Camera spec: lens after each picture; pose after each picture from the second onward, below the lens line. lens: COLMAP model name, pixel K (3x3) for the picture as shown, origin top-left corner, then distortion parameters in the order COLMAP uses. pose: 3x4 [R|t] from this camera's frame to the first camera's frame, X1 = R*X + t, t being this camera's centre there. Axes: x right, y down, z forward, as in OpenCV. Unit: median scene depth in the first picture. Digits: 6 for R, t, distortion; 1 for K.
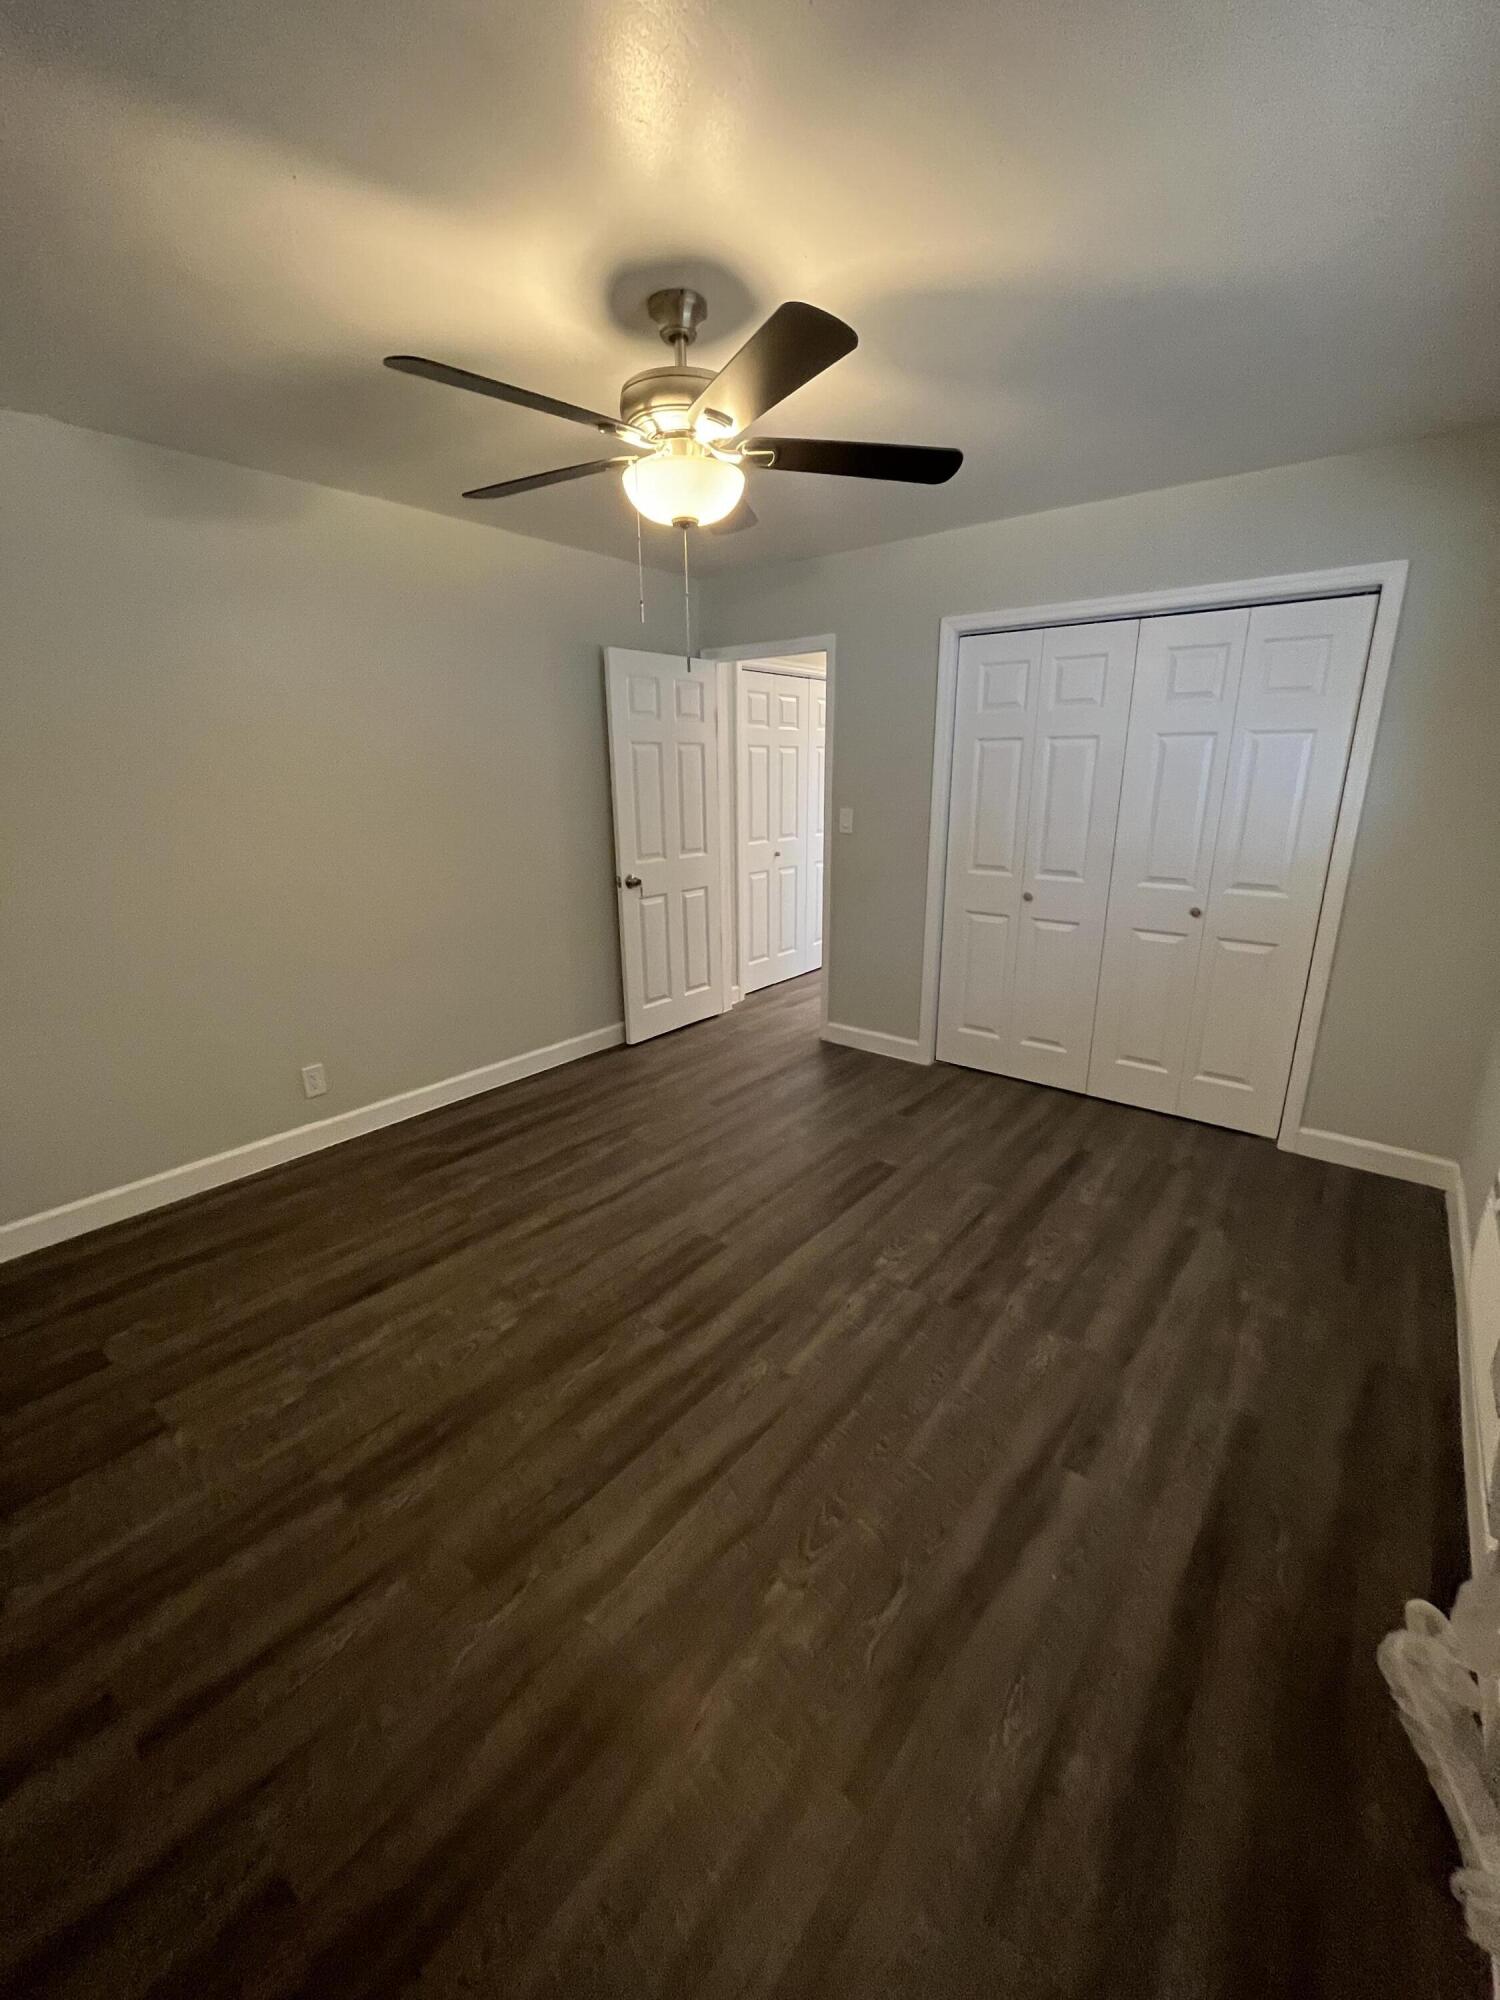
lens RADIAL K [[807.6, 0, 755.0], [0, 807.6, 998.1], [0, 0, 1]] dist [-0.001371, -0.000540]
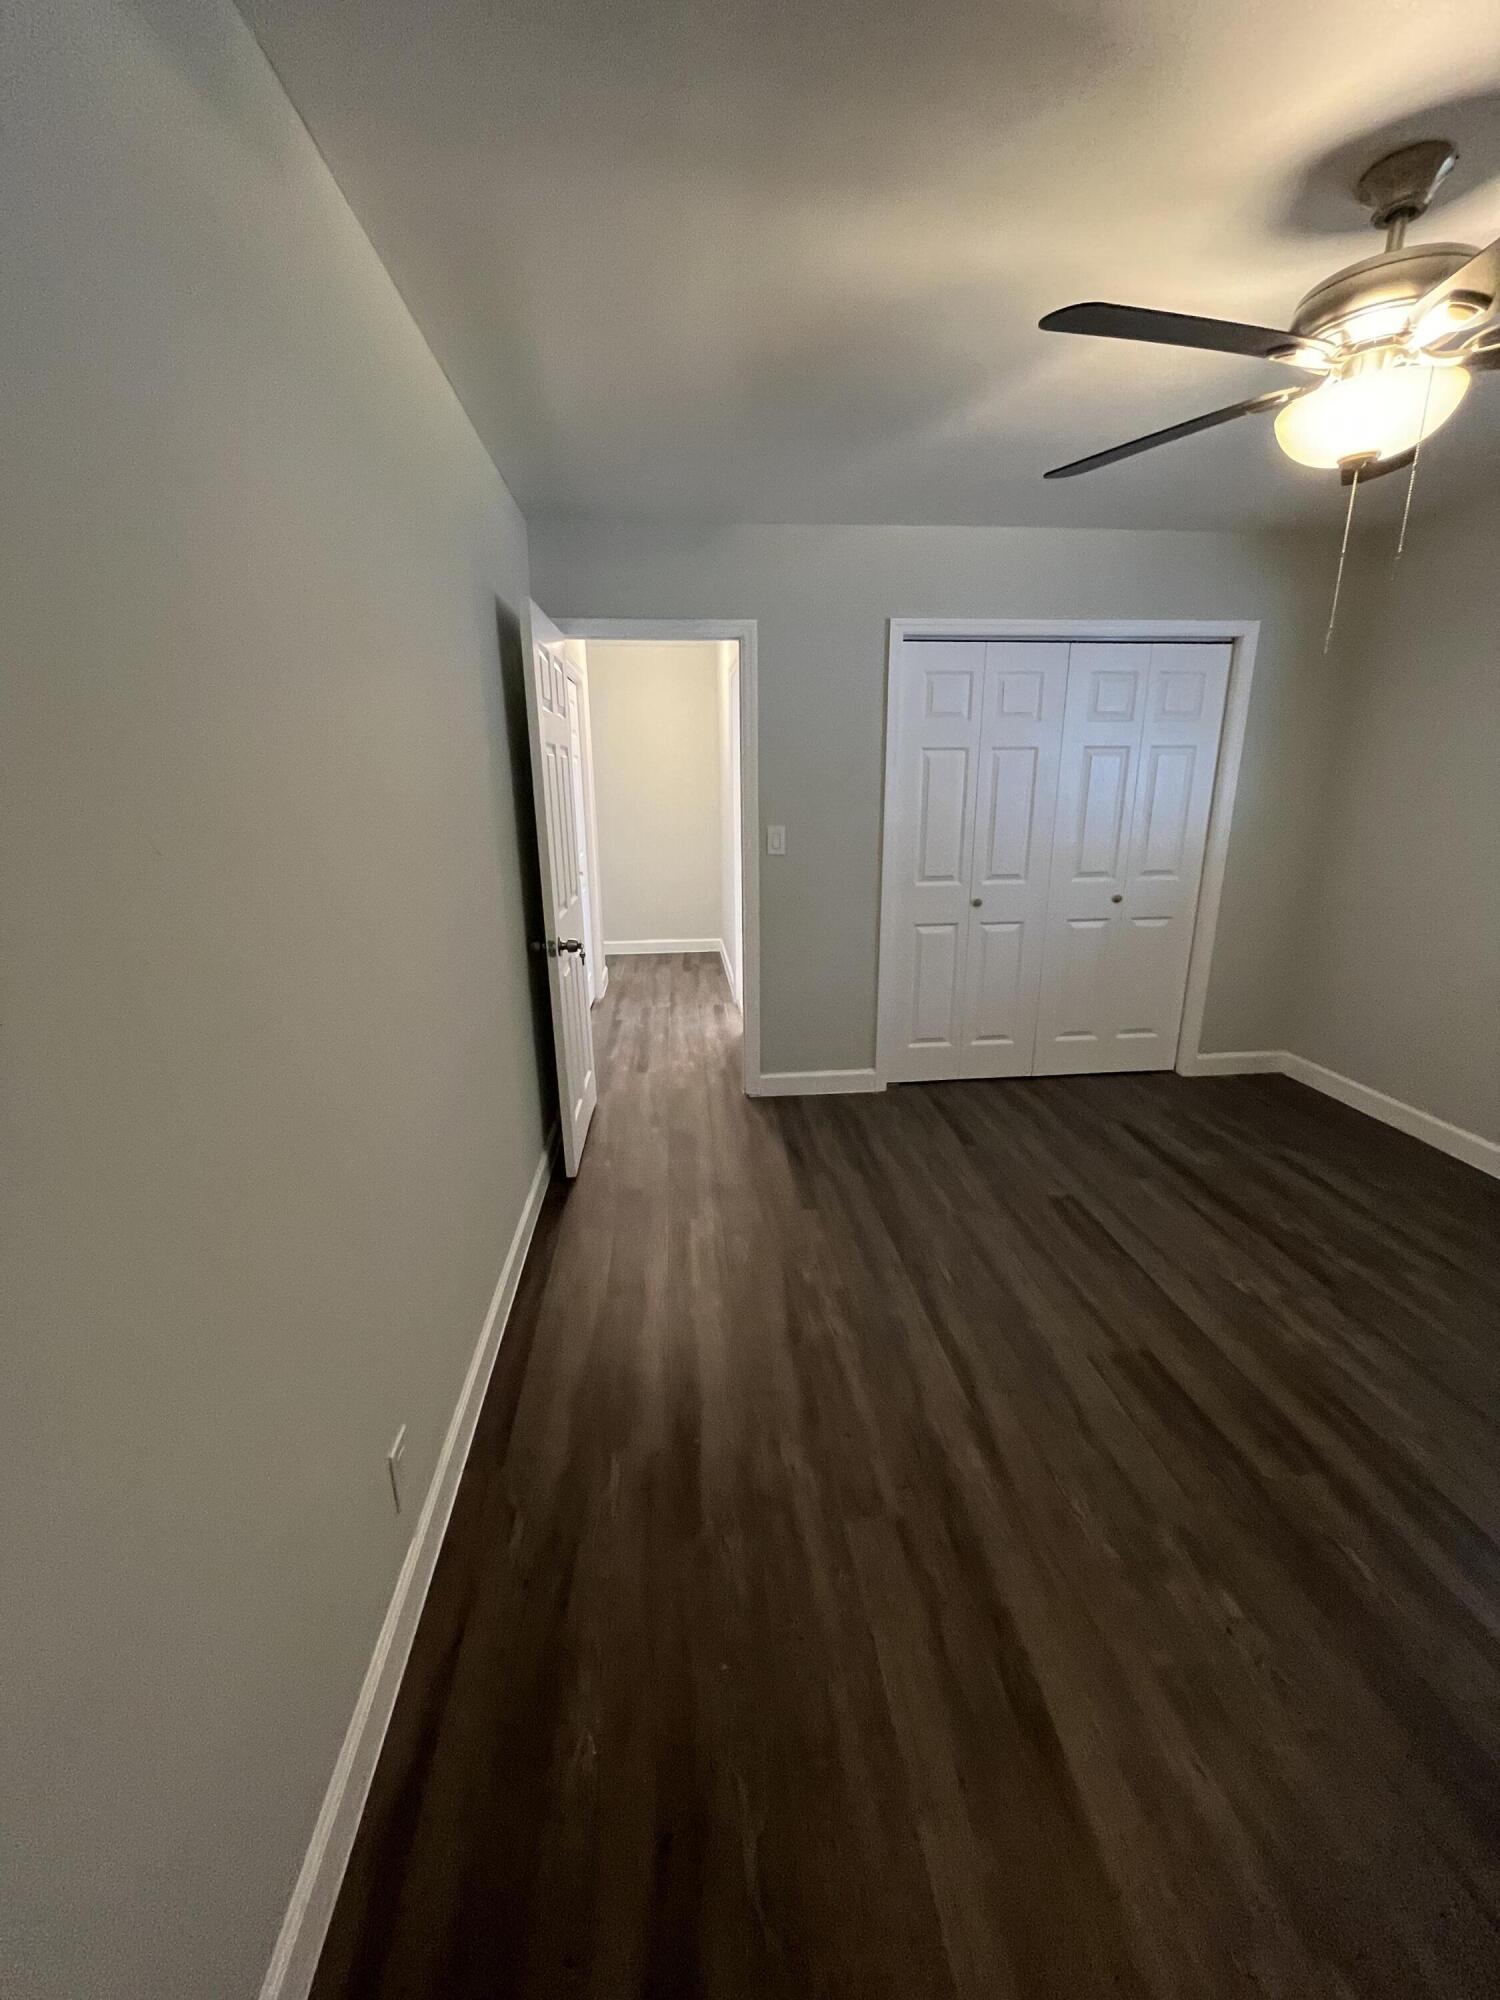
lens RADIAL K [[807.6, 0, 755.0], [0, 807.6, 998.1], [0, 0, 1]] dist [-0.001371, -0.000540]
pose [[0.716501, -0.186502, 0.672193, -0.685321], [0.198961, 0.978210, 0.059332, -0.147322], [-0.668611, 0.091229, 0.737995, 0.526179]]
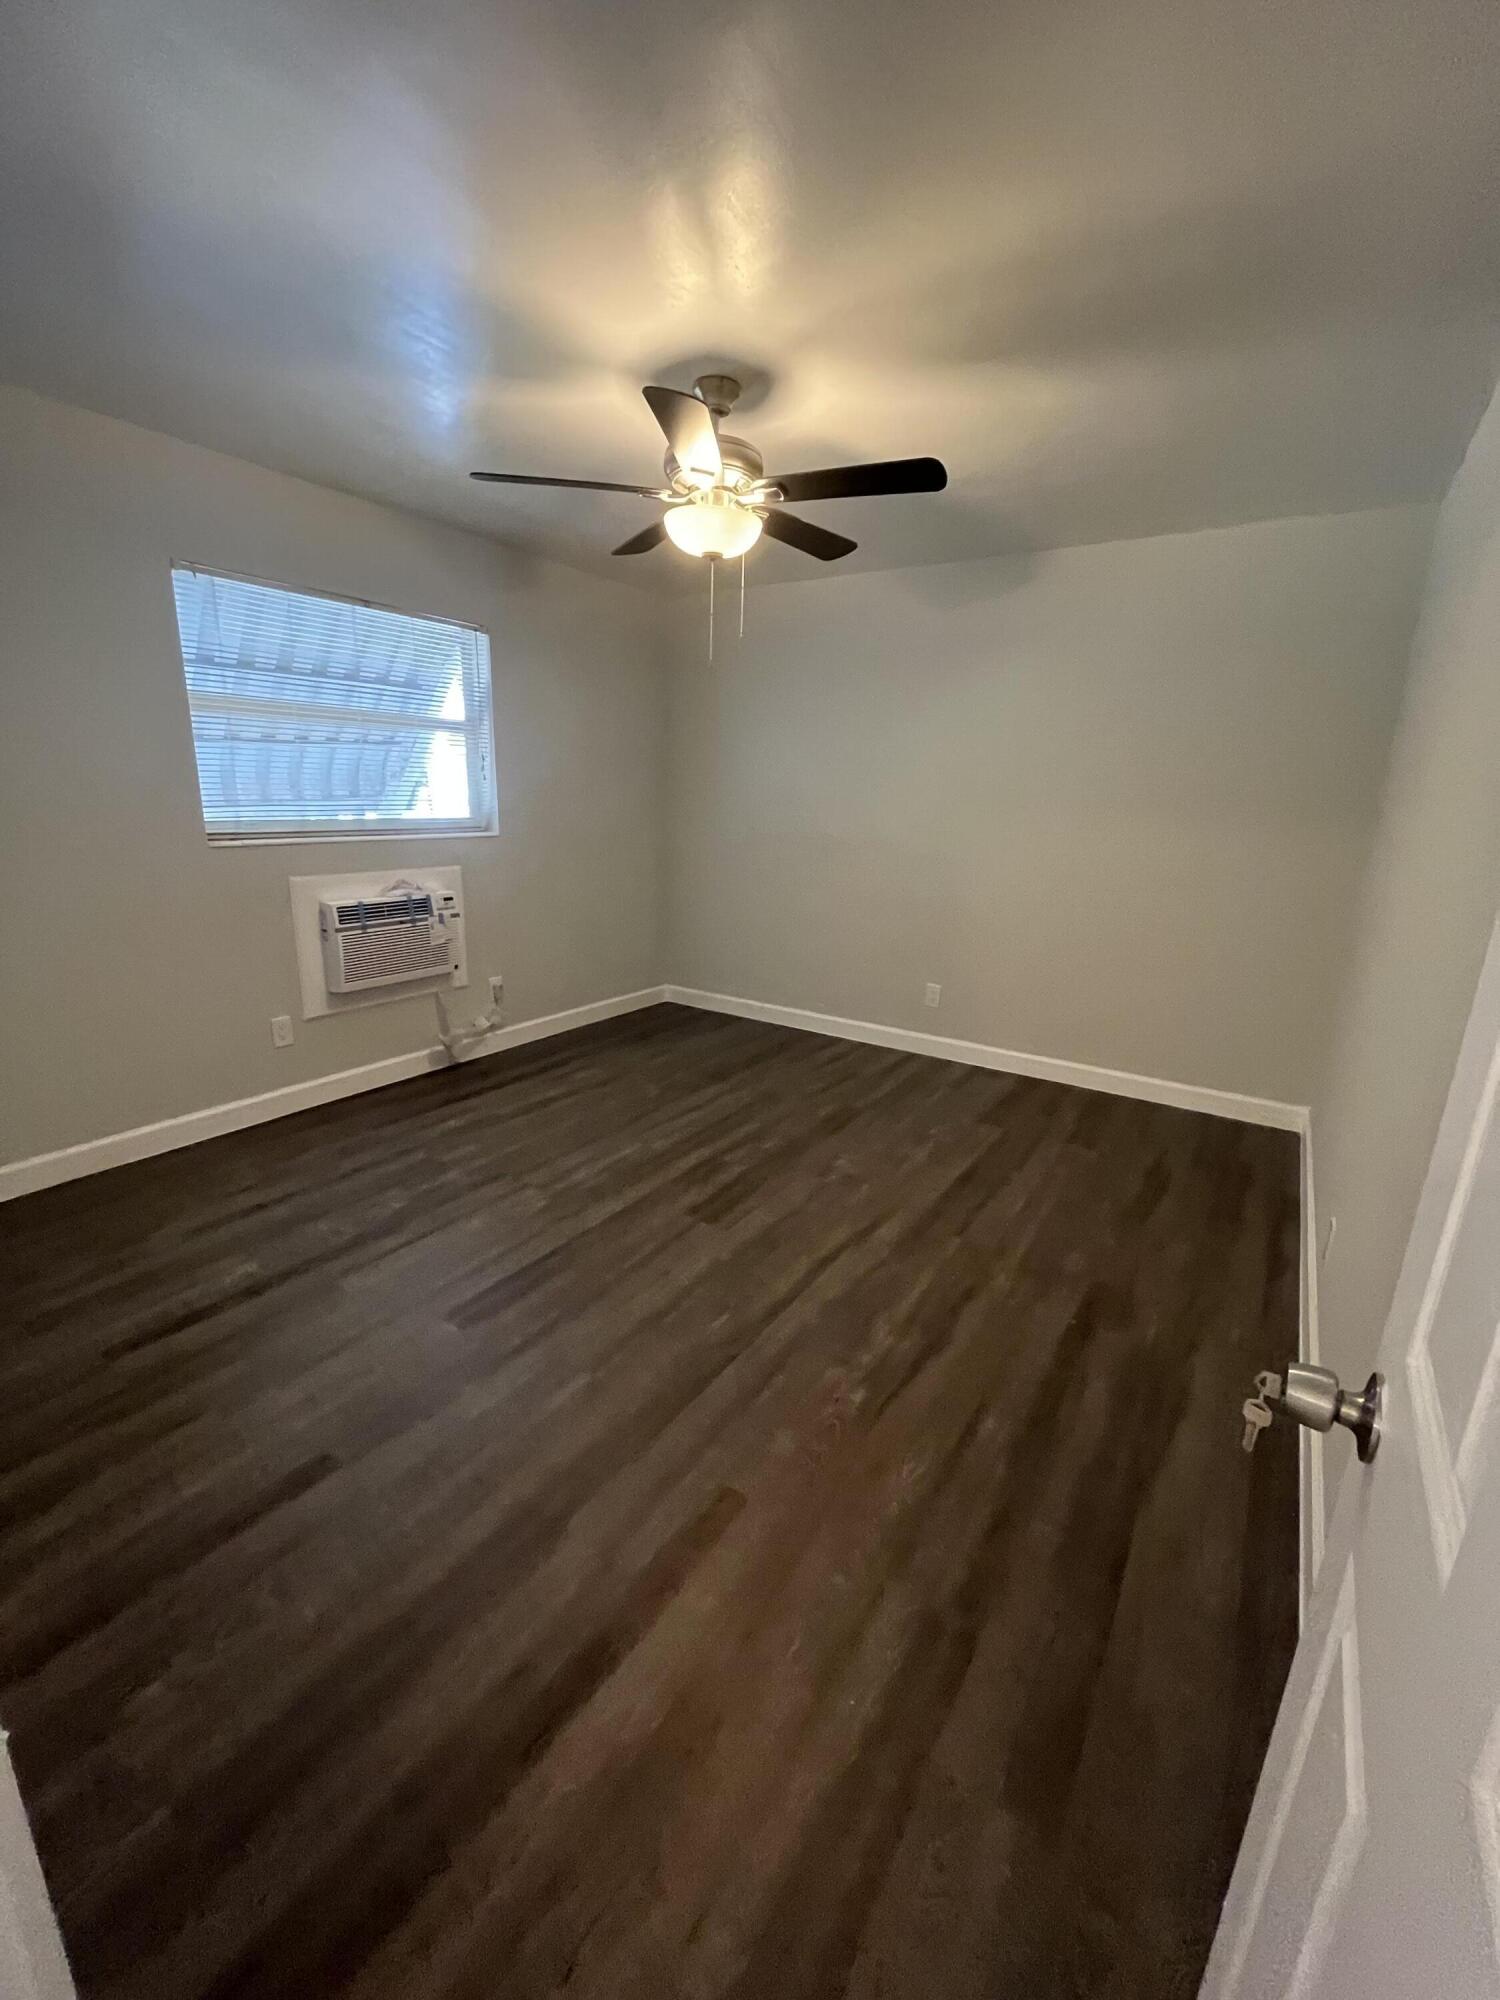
lens RADIAL K [[807.6, 0, 755.0], [0, 807.6, 998.1], [0, 0, 1]] dist [-0.001371, -0.000540]
pose [[-0.995989, -0.002709, -0.089430, -0.025851], [-0.048654, 0.855233, 0.515954, -0.397947], [0.075086, 0.518236, -0.851935, 1.473732]]
